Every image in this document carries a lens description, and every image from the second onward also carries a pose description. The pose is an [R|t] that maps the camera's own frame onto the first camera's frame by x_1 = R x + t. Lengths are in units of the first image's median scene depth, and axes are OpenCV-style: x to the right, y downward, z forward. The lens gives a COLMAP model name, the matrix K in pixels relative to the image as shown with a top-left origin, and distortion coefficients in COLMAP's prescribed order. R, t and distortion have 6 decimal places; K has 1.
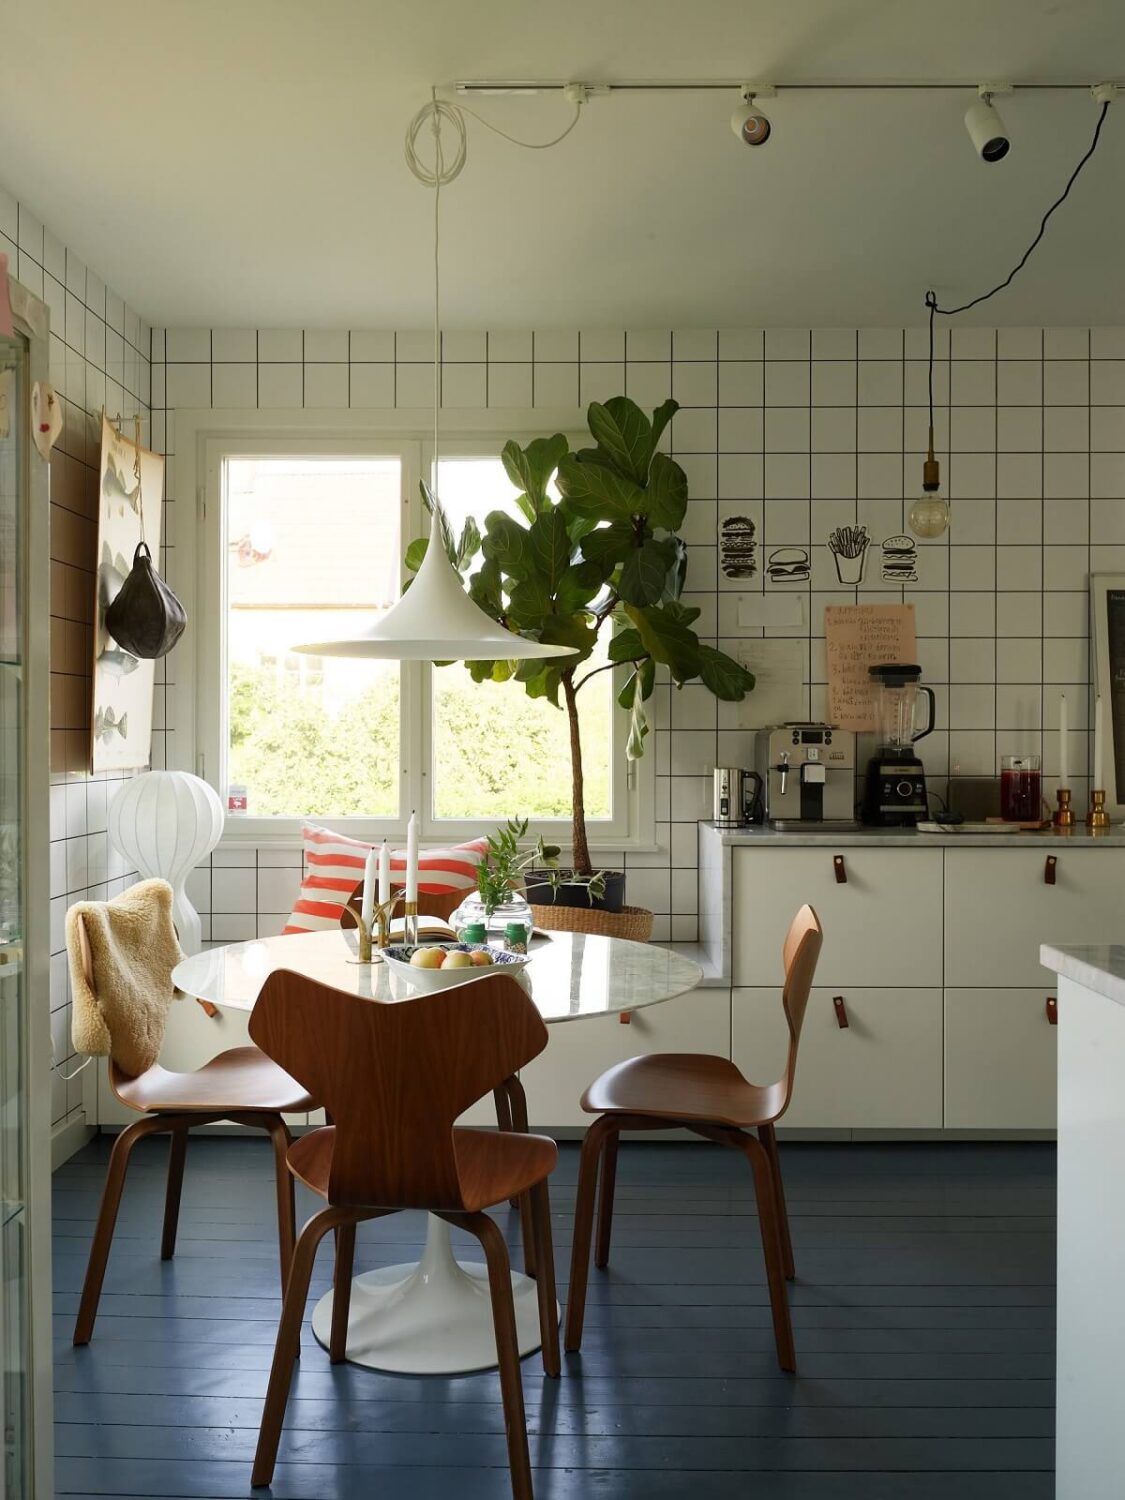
lens RADIAL K [[1290.6, 0, 562.5], [0, 1290.6, 750.0], [0, 0, 1]] dist [0.011435, -0.000129]
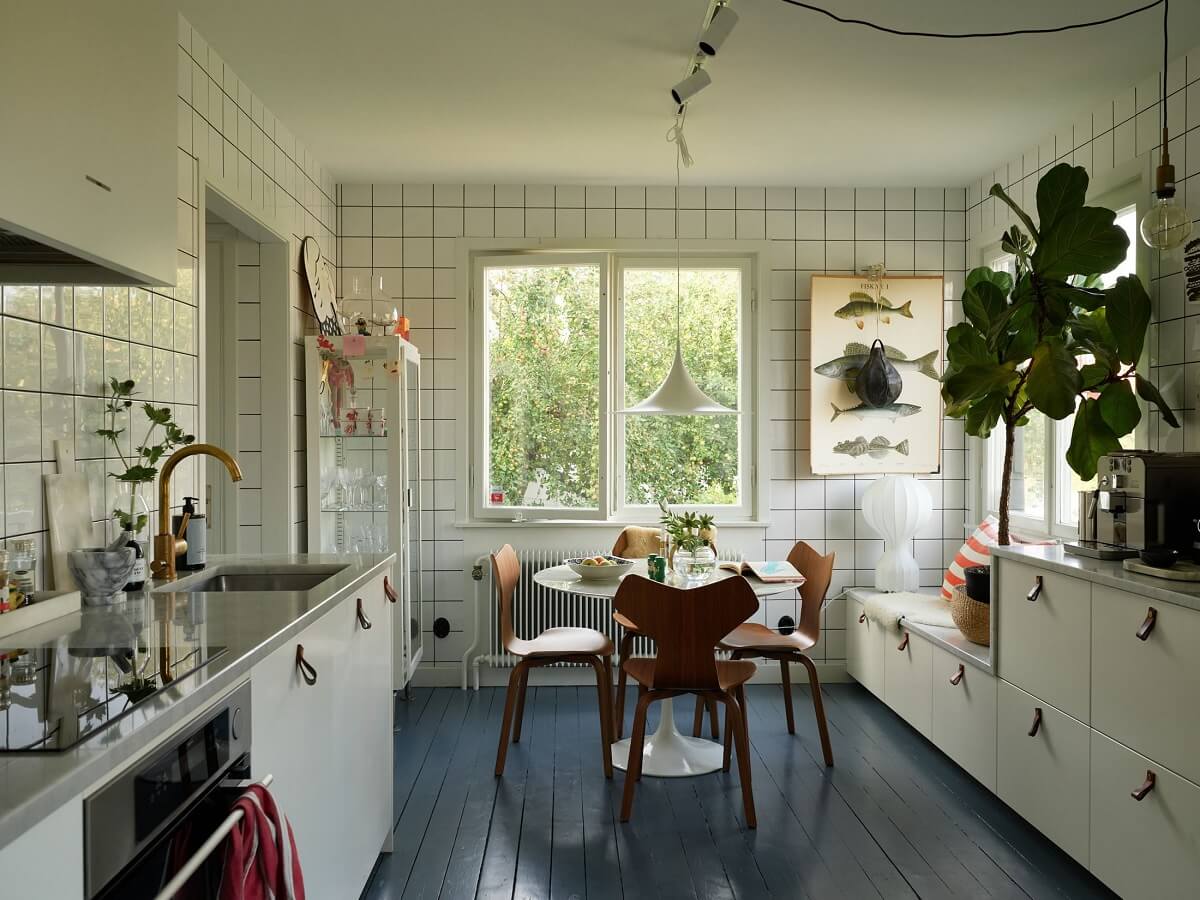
lens RADIAL K [[1057.1, 0, 600.0], [0, 1057.1, 450.0], [0, 0, 1]] dist [0.008930, 0.000225]
pose [[0.047288, 0.010252, -0.998829, 0.965645], [-0.012393, 0.999876, 0.009676, -0.023133], [0.998804, 0.011921, 0.047409, 0.533909]]
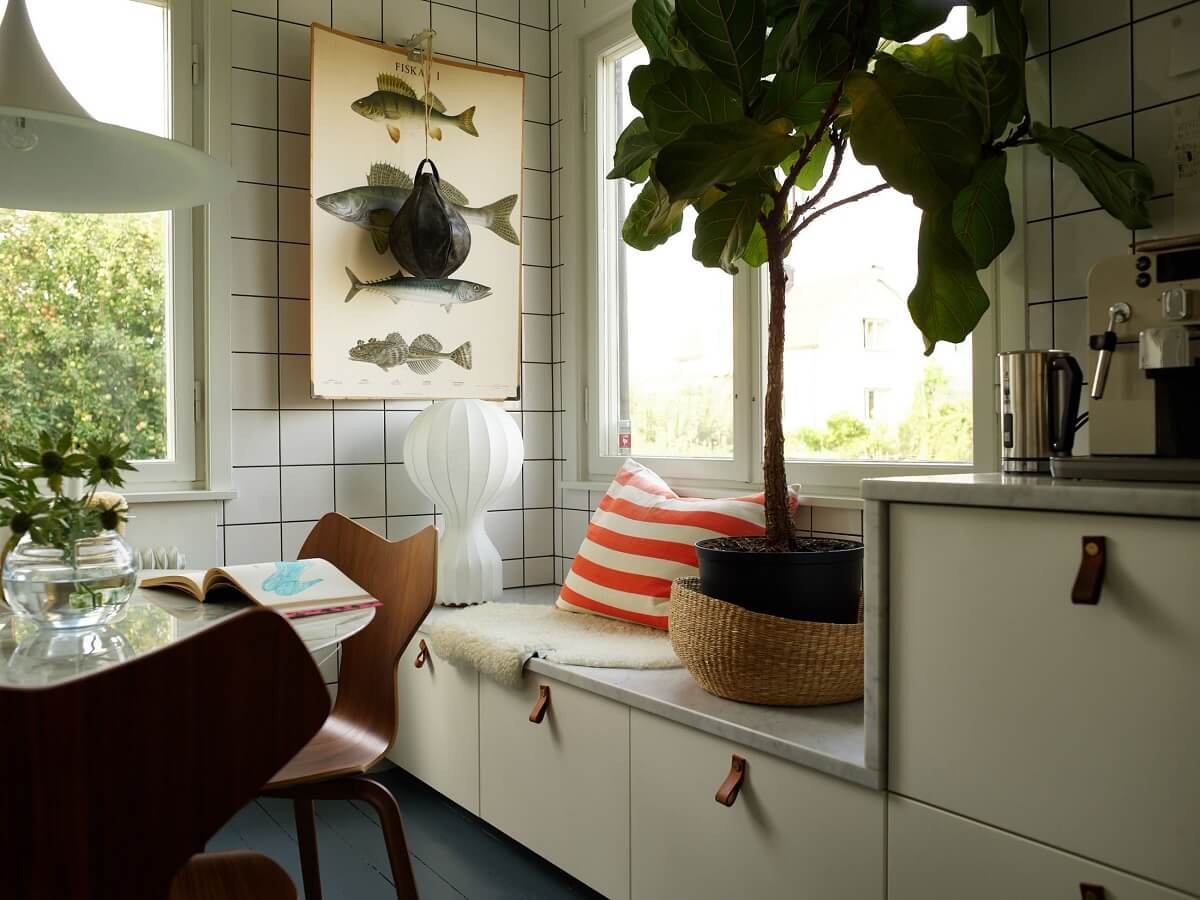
lens RADIAL K [[1037.8, 0, 600.0], [0, 1037.8, 450.0], [0, 0, 1]] dist [-0.082918, 0.089245]
pose [[0.572449, 0.002468, -0.819937, 0.347107], [-0.000444, 0.999996, 0.002700, 0.048710], [0.819940, -0.001182, 0.572448, 0.621761]]
